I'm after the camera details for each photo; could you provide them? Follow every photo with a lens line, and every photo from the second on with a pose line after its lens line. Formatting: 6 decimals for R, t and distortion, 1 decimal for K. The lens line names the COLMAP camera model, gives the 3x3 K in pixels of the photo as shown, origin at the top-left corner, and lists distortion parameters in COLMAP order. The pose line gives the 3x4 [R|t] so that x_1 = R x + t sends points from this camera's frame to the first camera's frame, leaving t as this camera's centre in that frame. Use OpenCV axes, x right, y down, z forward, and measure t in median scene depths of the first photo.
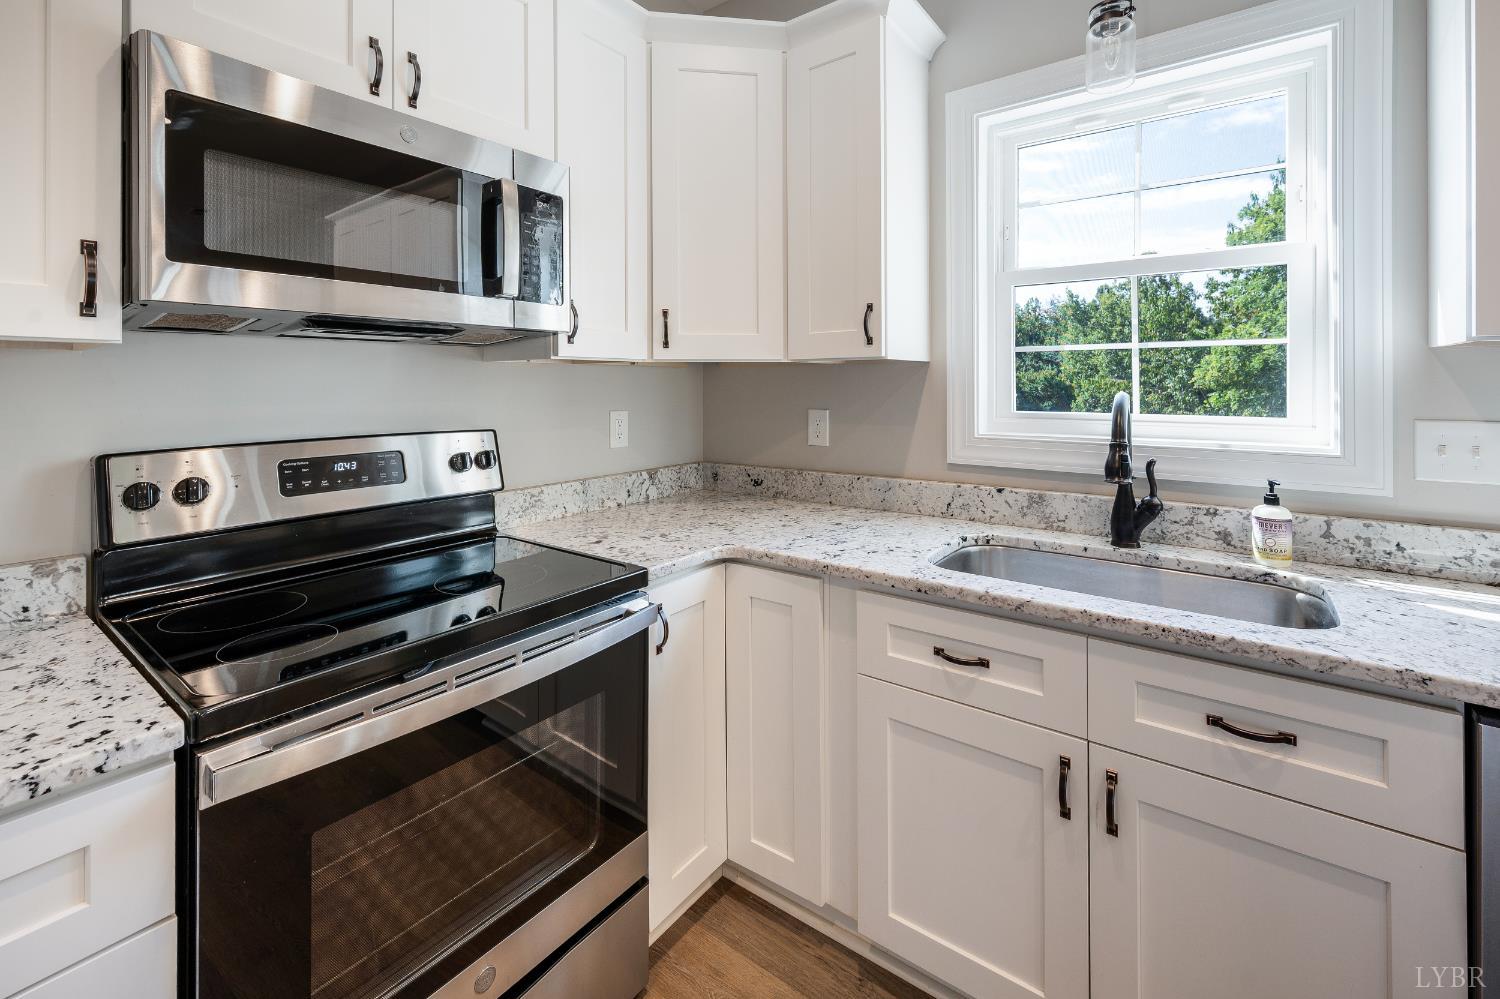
lens RADIAL K [[648.2, 0, 755.6], [0, 648.2, 383.3], [0, 0, 1]] dist [-0.004338, 0.000082]
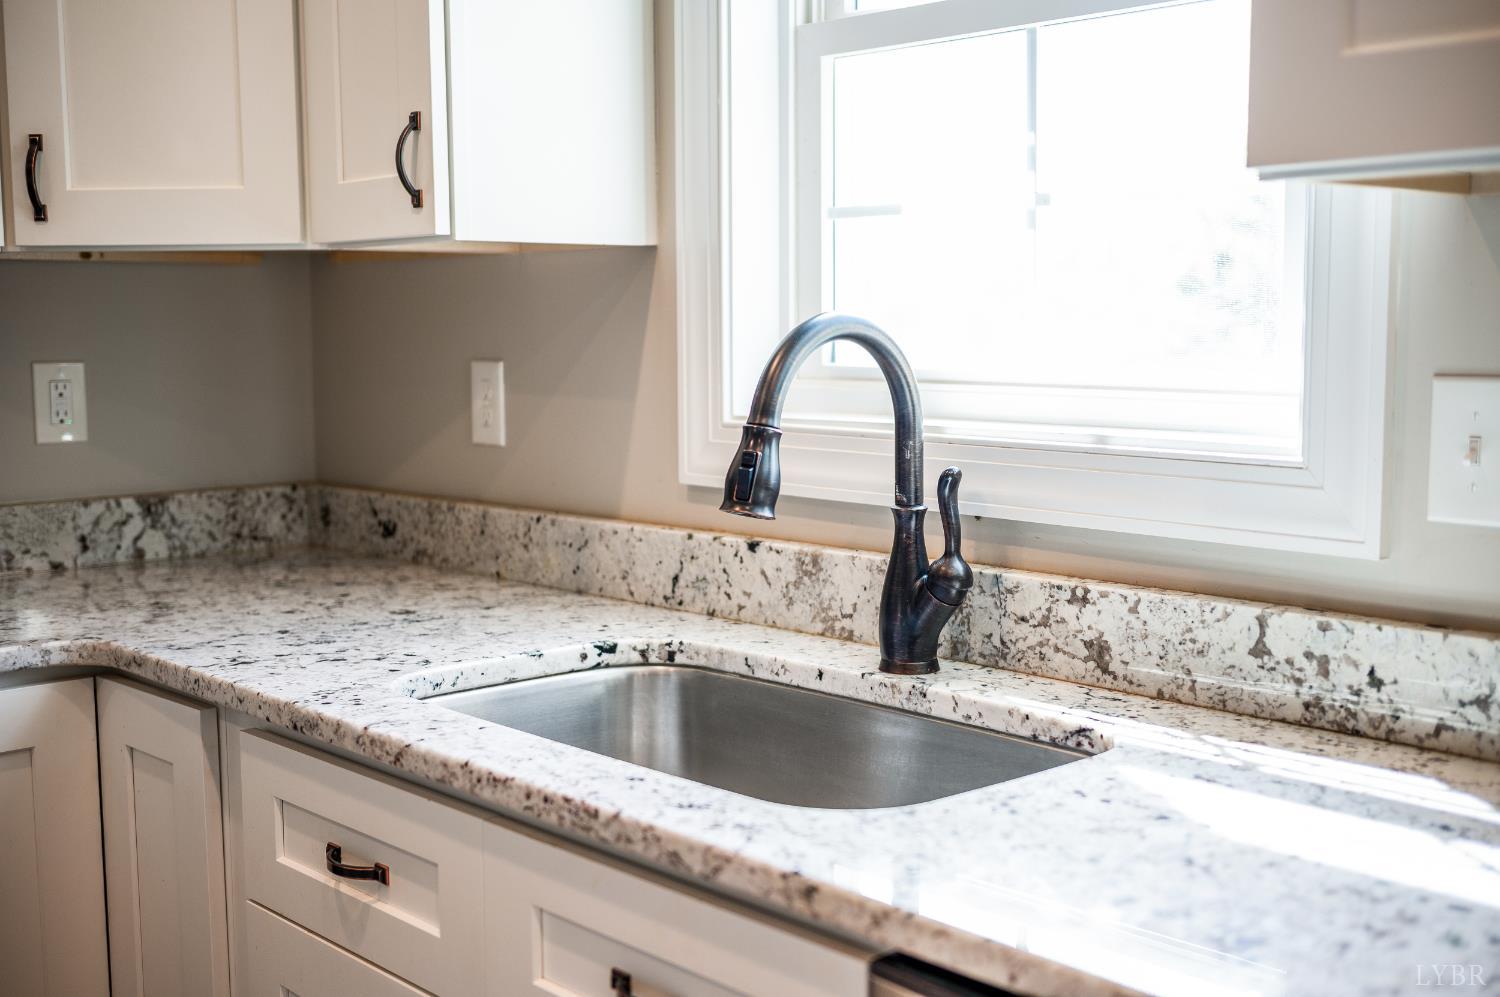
lens RADIAL K [[1766.3, 0, 736.0], [0, 1766.3, 500.1], [0, 0, 1]] dist [-0.041557, 0.000000]
pose [[0.980328, 0.016996, -0.196644, 0.690832], [0.004178, 0.994276, 0.106761, 0.012451], [0.197333, -0.105482, 0.974645, -0.158482]]
